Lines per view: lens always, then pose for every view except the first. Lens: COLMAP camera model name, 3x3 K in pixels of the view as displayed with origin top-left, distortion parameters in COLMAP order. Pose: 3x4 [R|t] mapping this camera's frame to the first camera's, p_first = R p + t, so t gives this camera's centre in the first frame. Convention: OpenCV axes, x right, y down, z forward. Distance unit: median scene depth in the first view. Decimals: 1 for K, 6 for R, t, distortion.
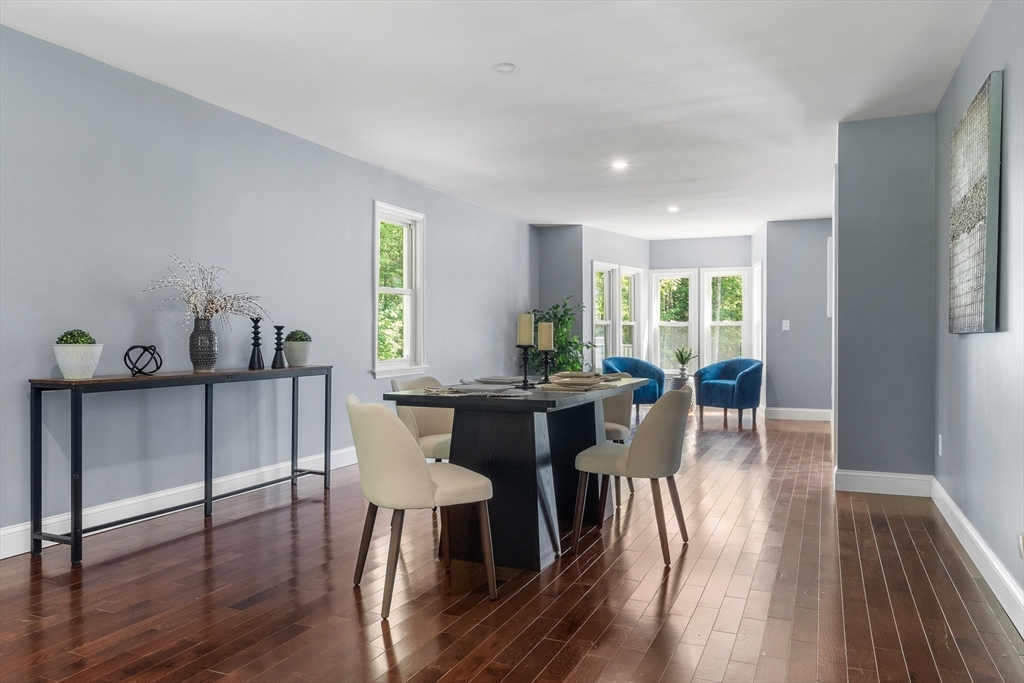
lens RADIAL K [[763.2, 0, 511.3], [0, 763.2, 338.3], [0, 0, 1]] dist [0.025379, 0.001189]
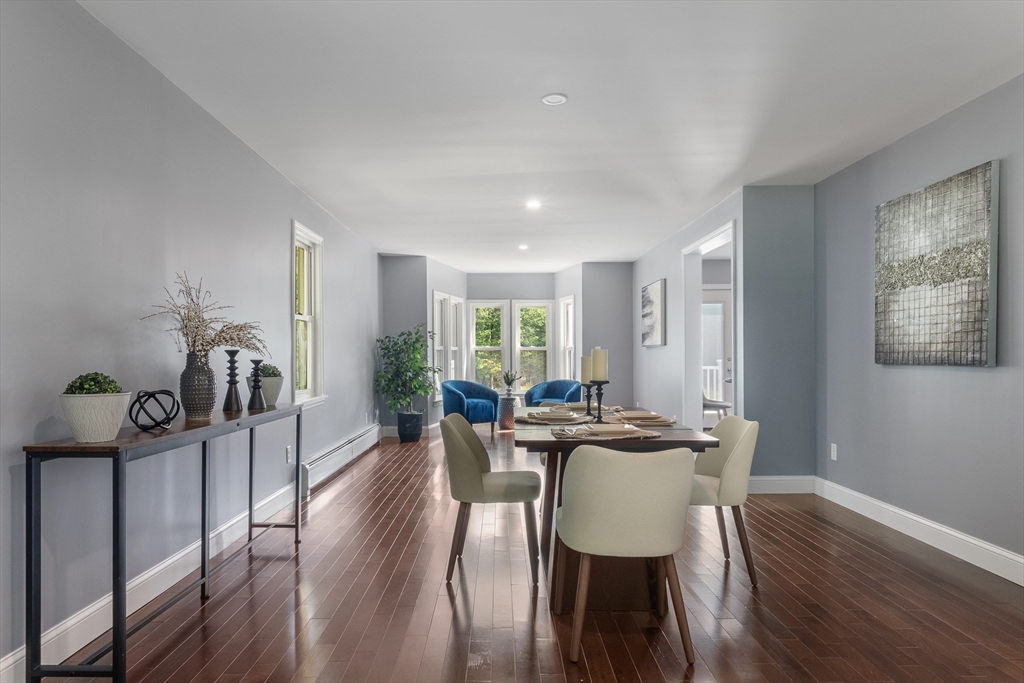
lens RADIAL K [[676.7, 0, 512.7], [0, 676.7, 347.7], [0, 0, 1]] dist [0.036509, 0.002349]
pose [[0.917463, -0.000229, 0.397822, -0.194029], [0.005734, 0.999904, -0.012648, -0.010561], [-0.397780, 0.013885, 0.917376, 0.104244]]
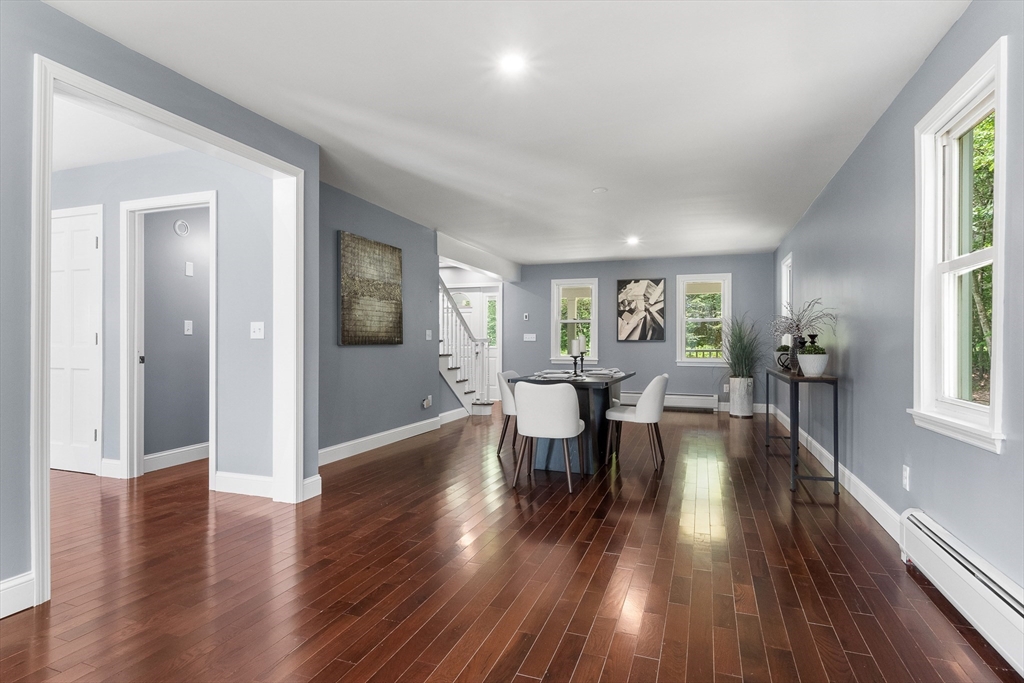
lens RADIAL K [[554.2, 0, 510.1], [0, 554.2, 344.5], [0, 0, 1]] dist [0.000953, 0.000018]
pose [[-0.998594, -0.005932, -0.052672, 0.122216], [-0.006266, 0.999961, 0.006187, -0.008176], [0.052633, 0.006509, -0.998593, 1.066632]]
